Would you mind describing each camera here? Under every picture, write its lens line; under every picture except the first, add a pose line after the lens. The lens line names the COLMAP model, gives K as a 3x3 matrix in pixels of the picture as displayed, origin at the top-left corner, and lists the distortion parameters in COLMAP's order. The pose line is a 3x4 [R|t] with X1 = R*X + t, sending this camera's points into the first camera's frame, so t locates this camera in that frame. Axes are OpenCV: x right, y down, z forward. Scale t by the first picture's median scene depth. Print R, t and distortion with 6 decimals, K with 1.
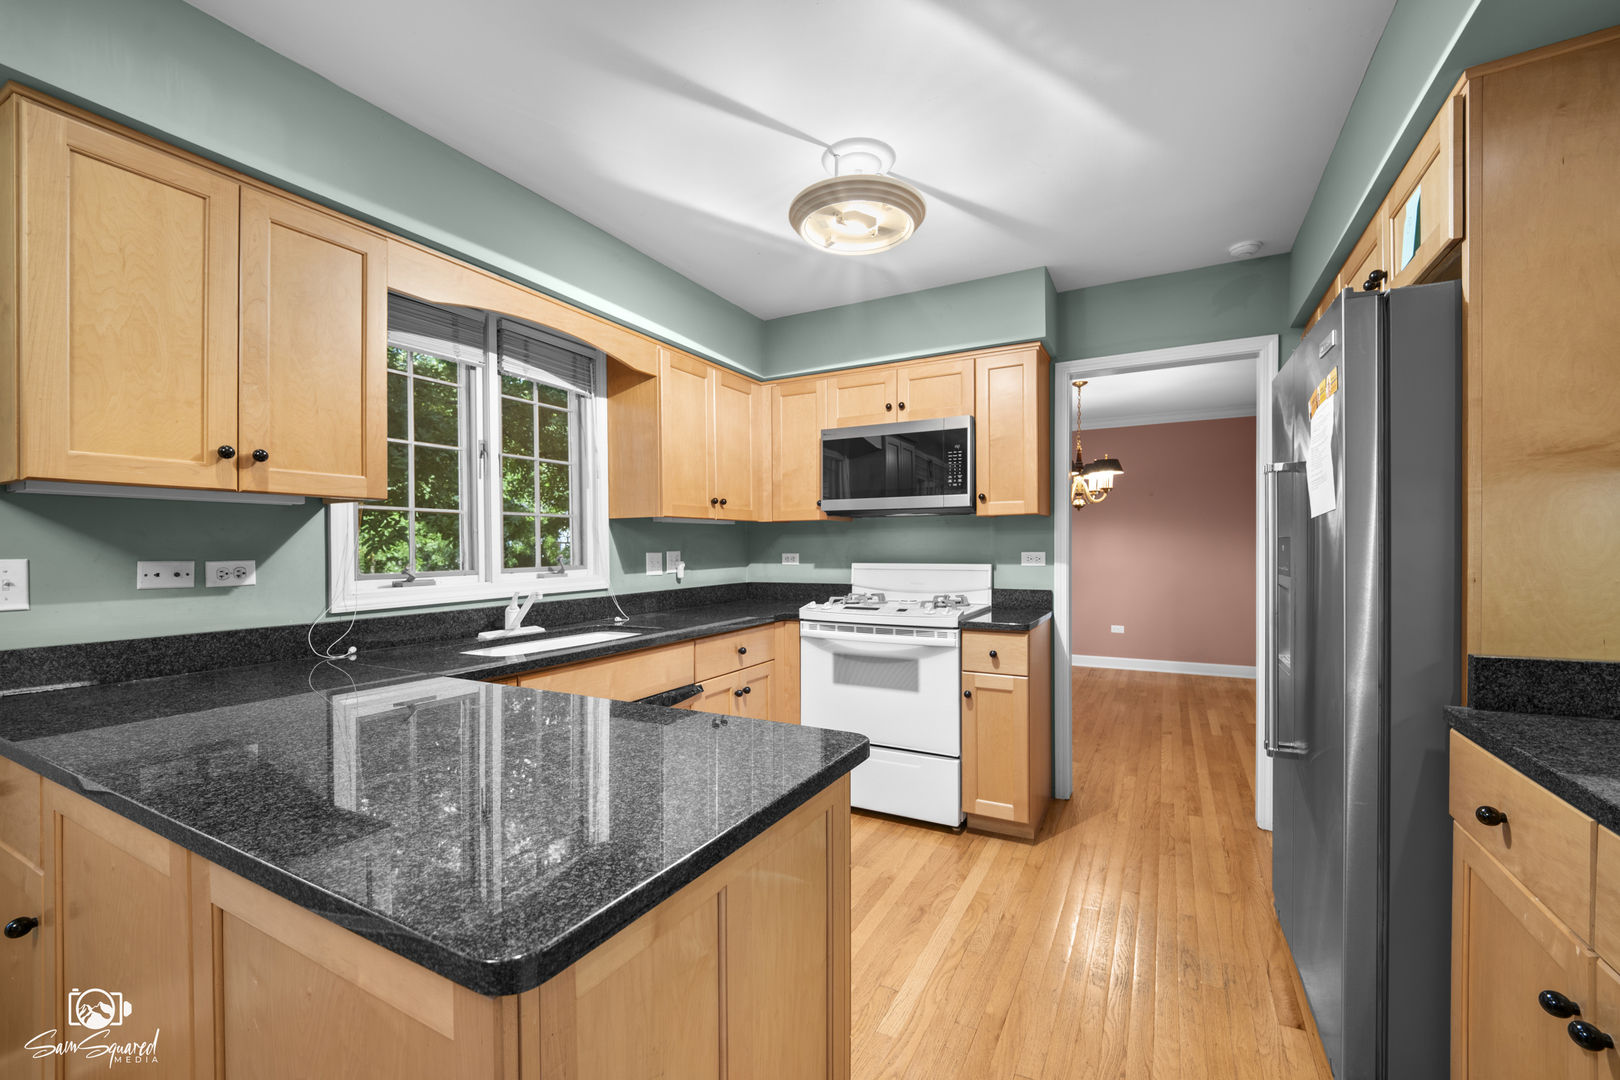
lens RADIAL K [[672.3, 0, 809.9], [0, 672.3, 553.7], [0, 0, 1]] dist [-0.011196, -0.000306]
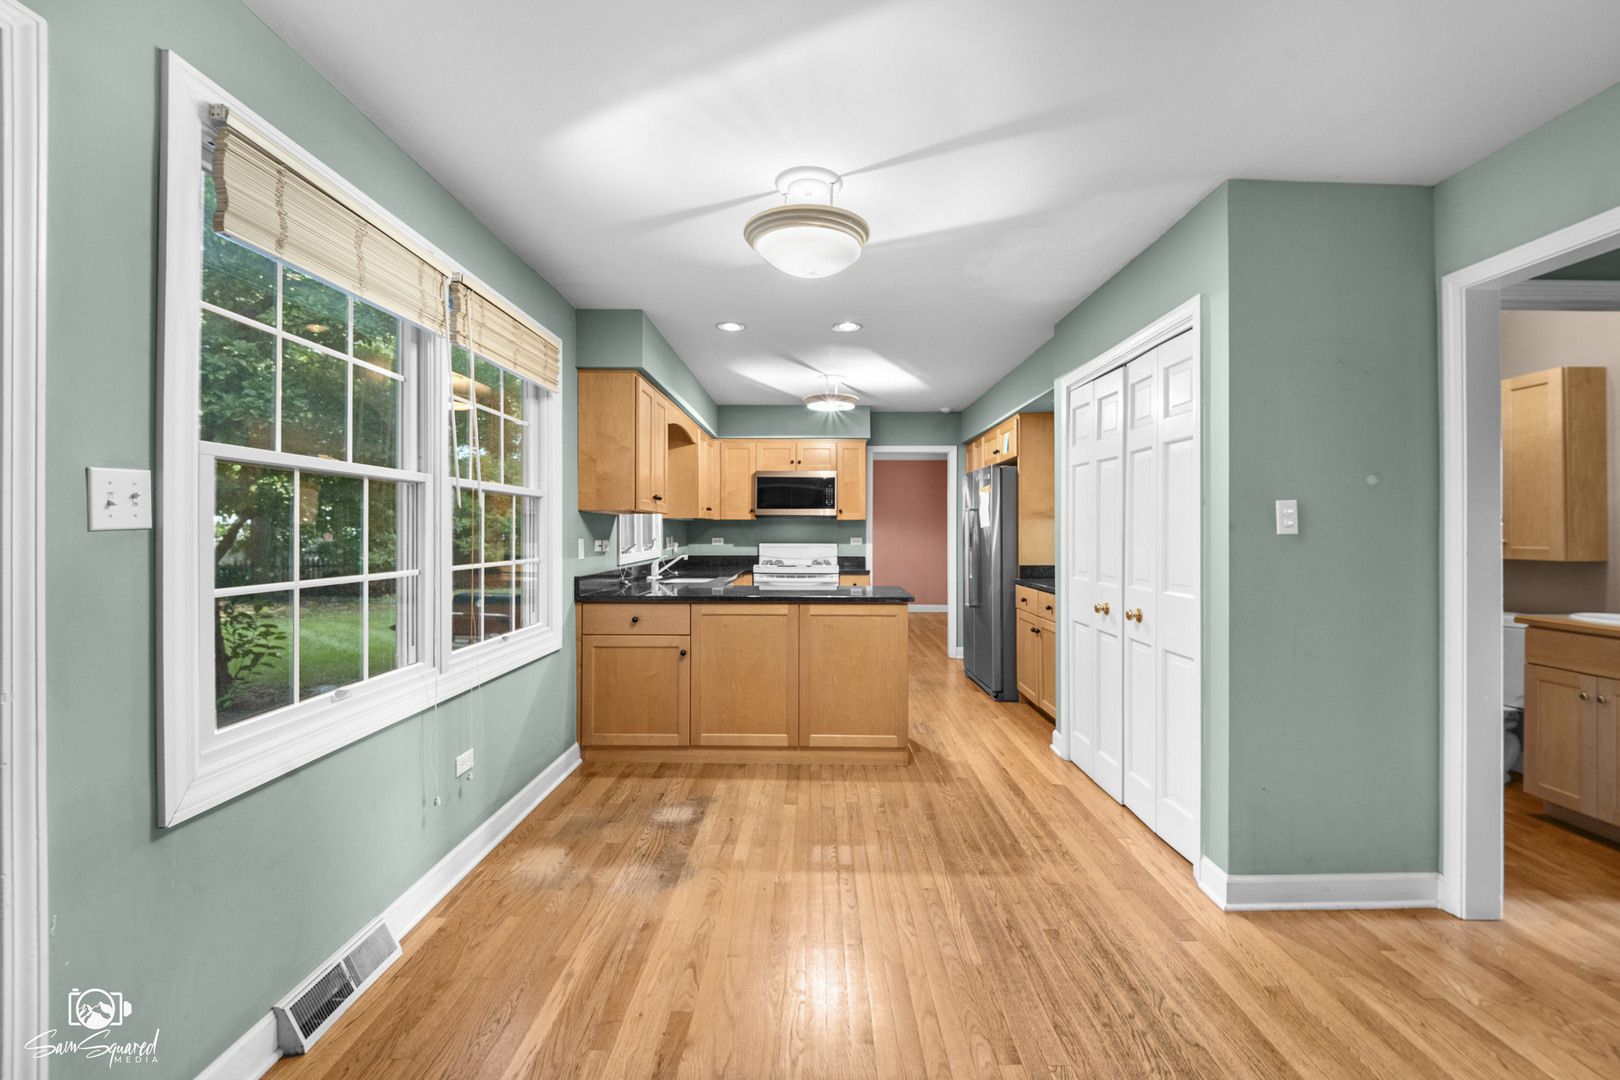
lens RADIAL K [[672.3, 0, 809.1], [0, 672.3, 532.8], [0, 0, 1]] dist [-0.011196, -0.000306]
pose [[0.885401, 0.007486, 0.464768, -0.743803], [-0.002698, 0.999936, -0.010966, 0.005099], [-0.464820, 0.008456, 0.885365, -0.738085]]
